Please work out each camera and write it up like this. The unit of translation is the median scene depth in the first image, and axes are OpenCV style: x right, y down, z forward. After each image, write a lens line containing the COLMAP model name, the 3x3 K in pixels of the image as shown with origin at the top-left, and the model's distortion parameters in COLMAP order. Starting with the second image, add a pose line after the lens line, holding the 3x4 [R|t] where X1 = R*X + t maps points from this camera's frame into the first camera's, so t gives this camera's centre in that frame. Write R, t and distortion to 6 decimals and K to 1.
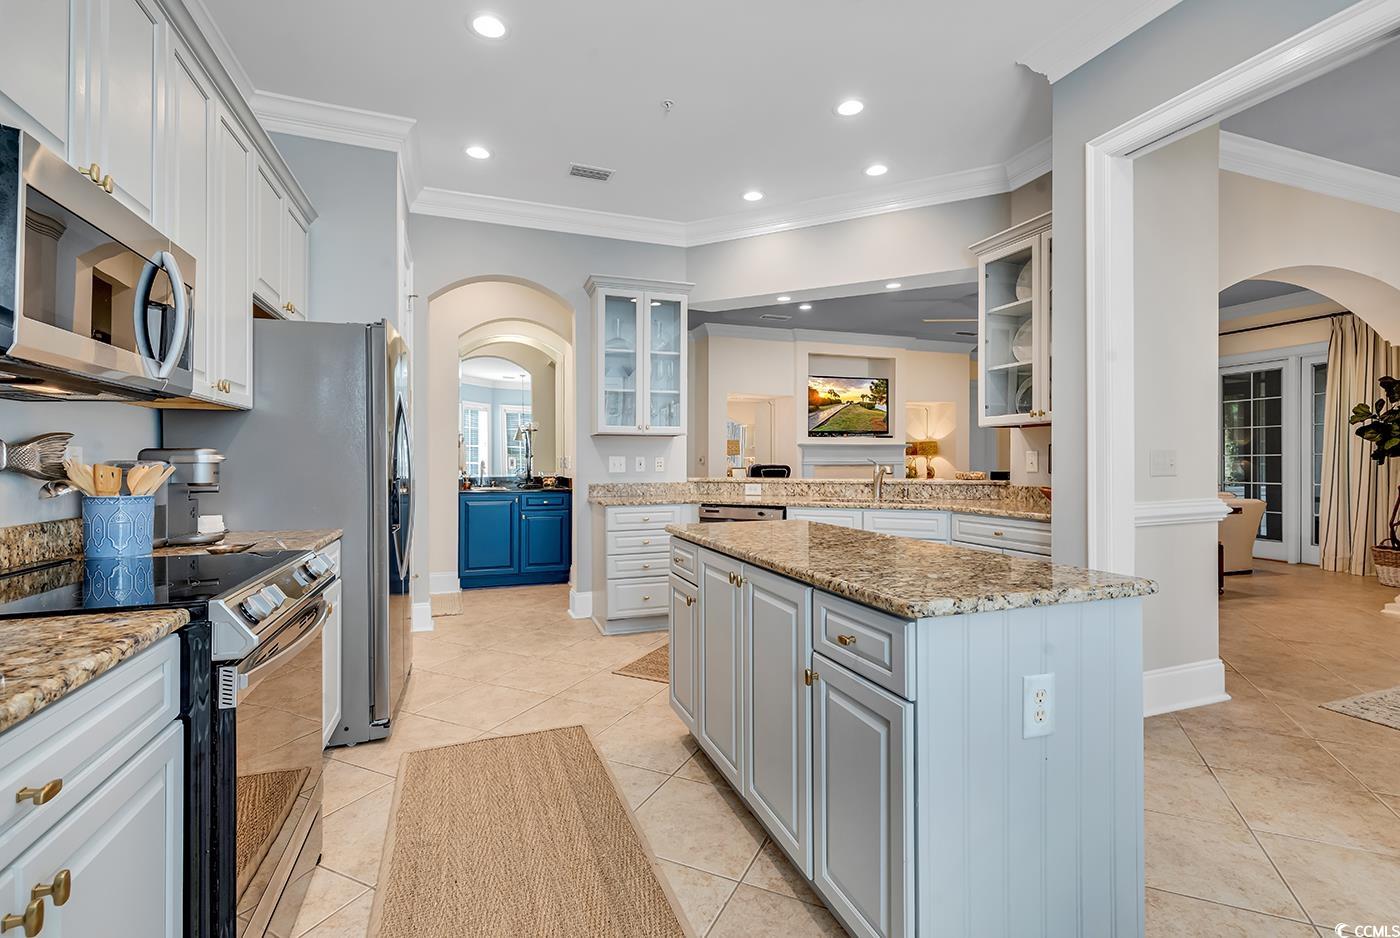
lens RADIAL K [[633.3, 0, 706.6], [0, 633.3, 458.4], [0, 0, 1]] dist [0.011420, -0.002877]
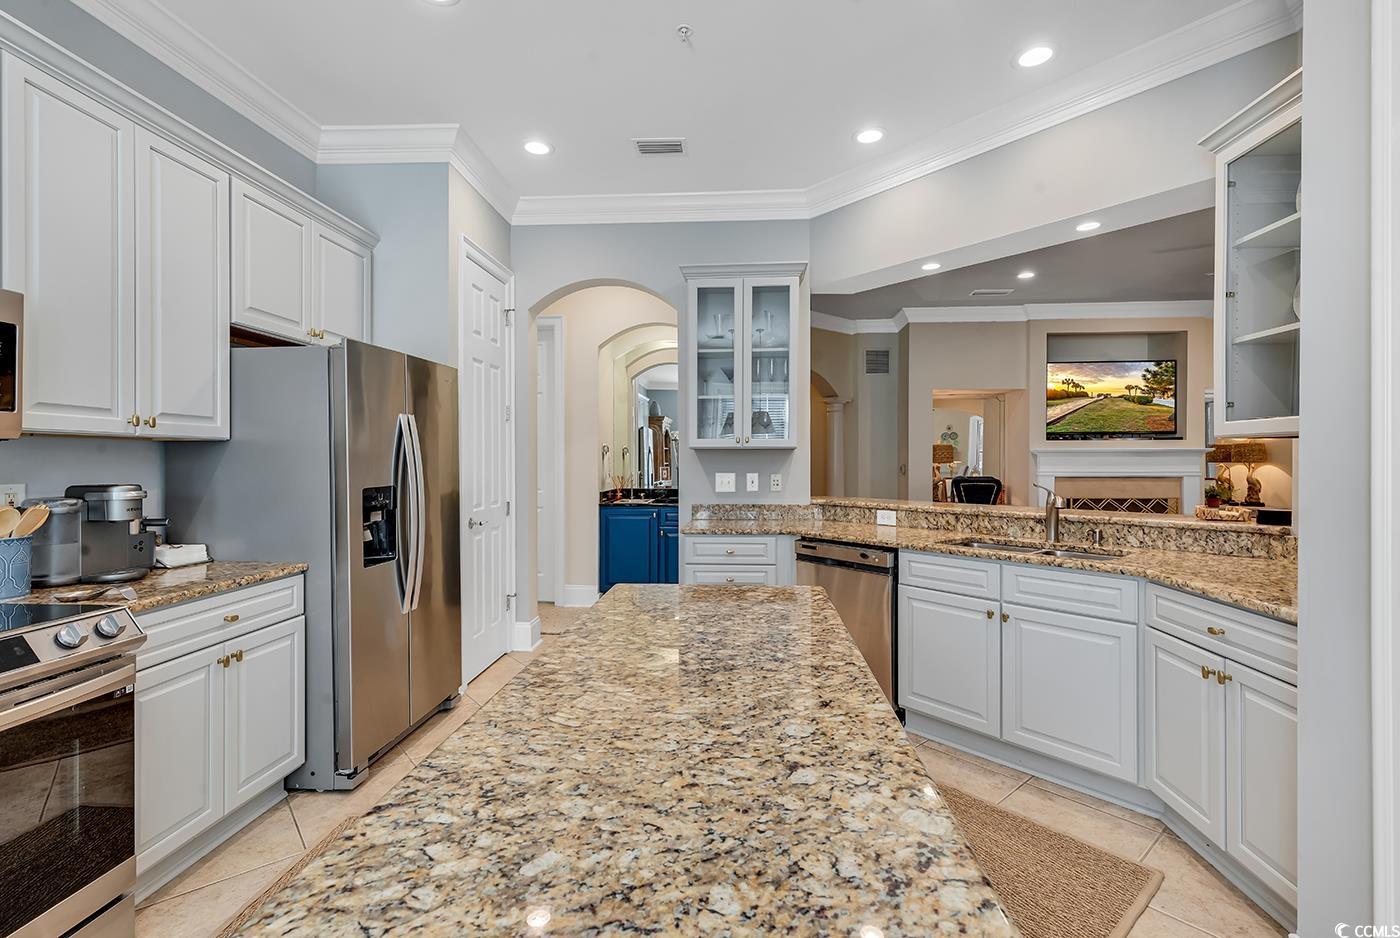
lens RADIAL K [[633.3, 0, 707.6], [0, 633.3, 461.0], [0, 0, 1]] dist [0.011420, -0.002877]
pose [[0.911621, 0.003207, -0.411020, 0.216311], [-0.000781, 0.999981, 0.006070, -0.028473], [0.411032, -0.005213, 0.911606, 0.227425]]
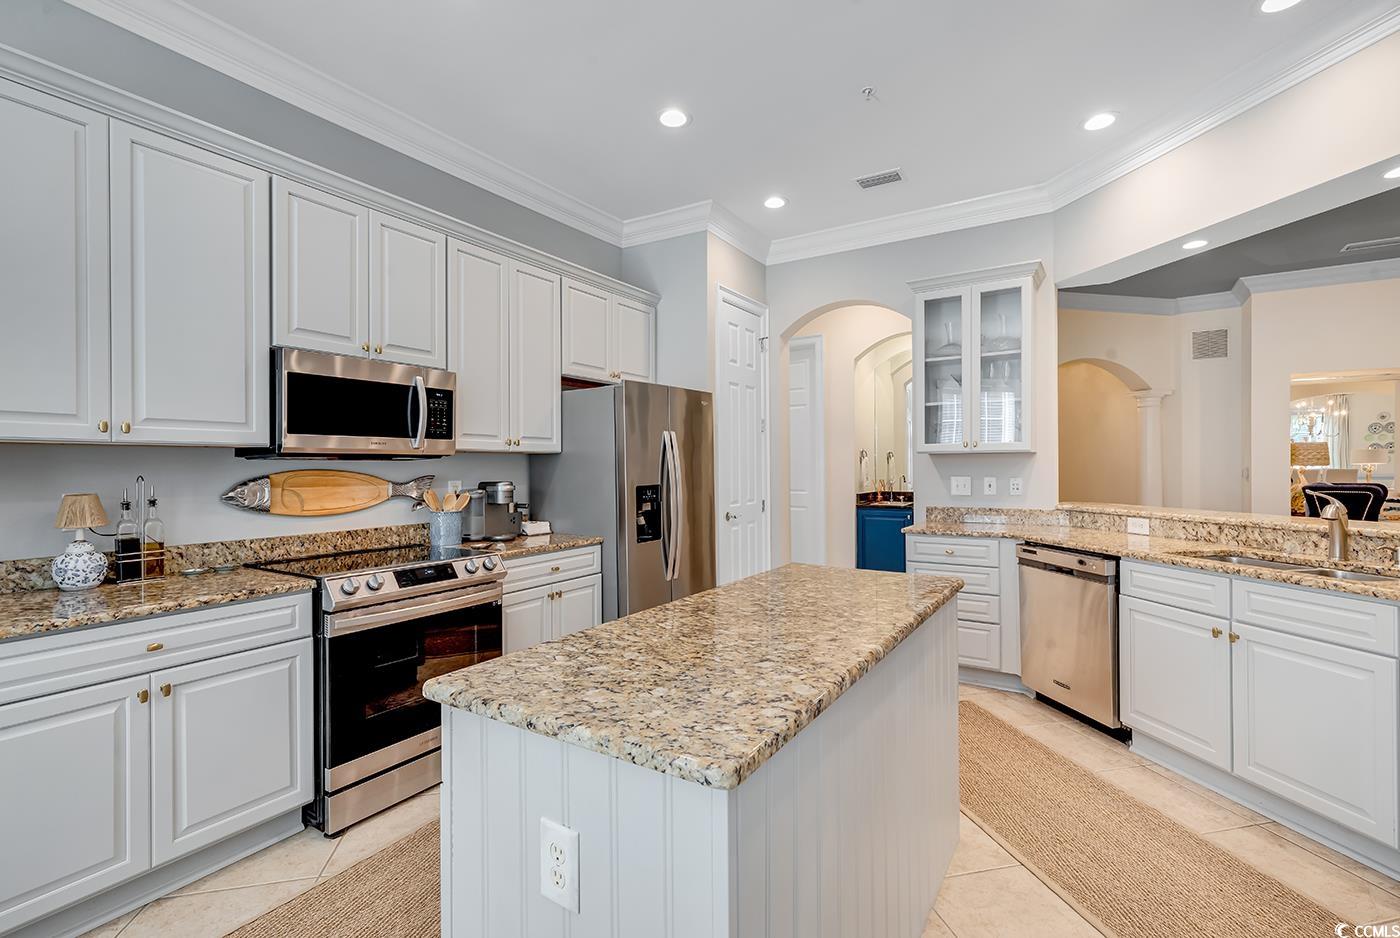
lens RADIAL K [[633.3, 0, 712.3], [0, 633.3, 461.3], [0, 0, 1]] dist [0.011420, -0.002877]
pose [[0.616735, -0.005329, -0.787153, 0.382777], [0.007233, 0.999973, -0.001102, -0.029661], [0.787137, -0.005014, 0.616757, 0.207186]]
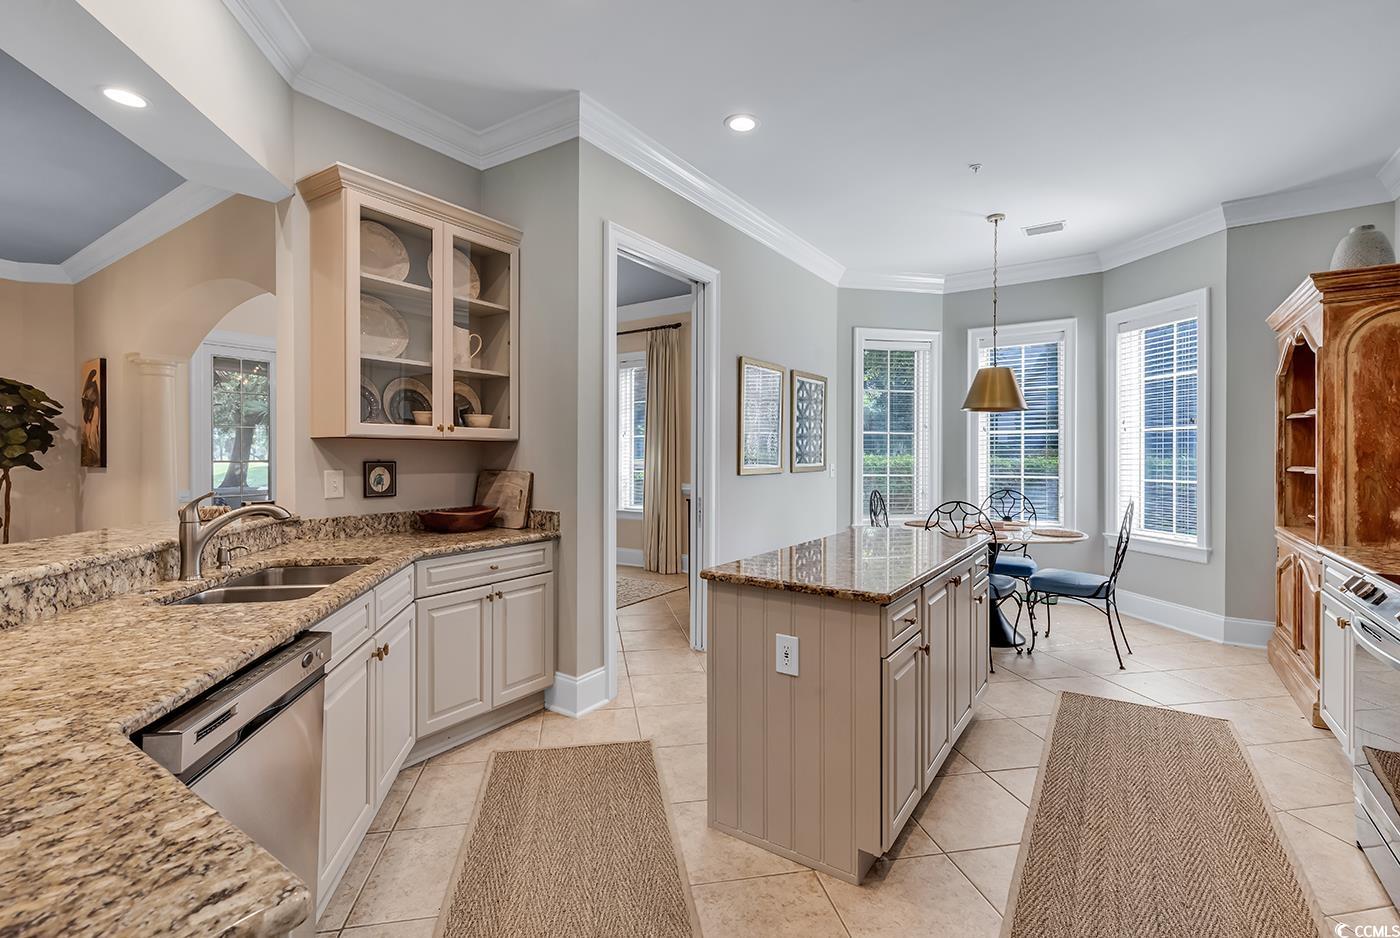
lens RADIAL K [[633.3, 0, 693.5], [0, 633.3, 458.7], [0, 0, 1]] dist [0.011420, -0.002877]
pose [[-0.562565, -0.007825, 0.826716, -0.318690], [-0.005933, 0.999968, 0.005428, -0.028635], [-0.826732, -0.001851, -0.562593, 0.977656]]
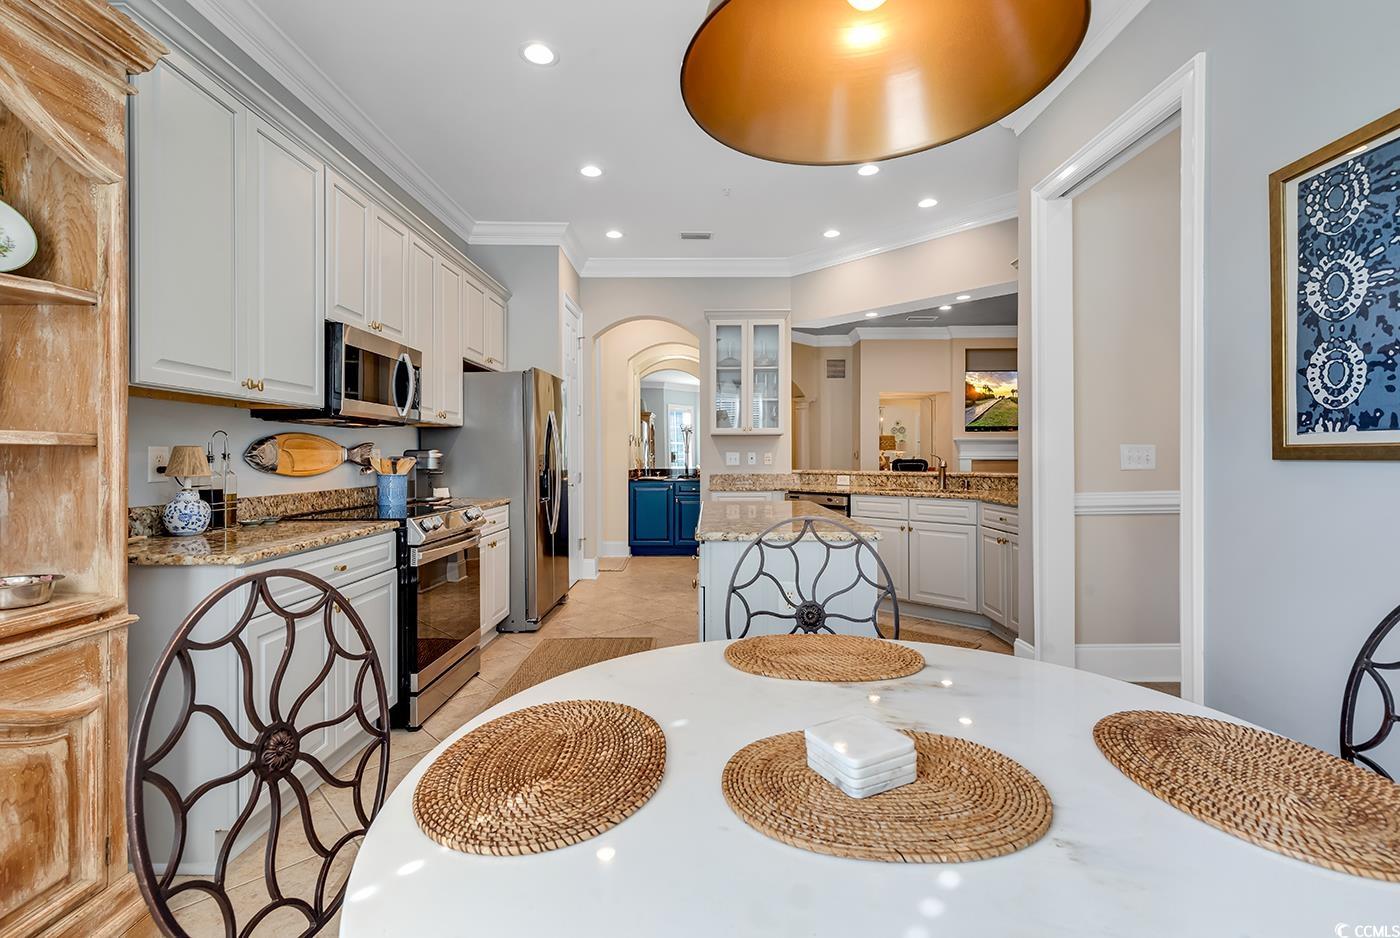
lens RADIAL K [[633.3, 0, 710.3], [0, 633.3, 457.5], [0, 0, 1]] dist [0.011420, -0.002877]
pose [[0.938115, 0.000282, -0.346325, 0.279117], [0.002281, 0.999973, 0.006991, -0.002030], [0.346317, -0.007348, 0.938089, -0.204277]]
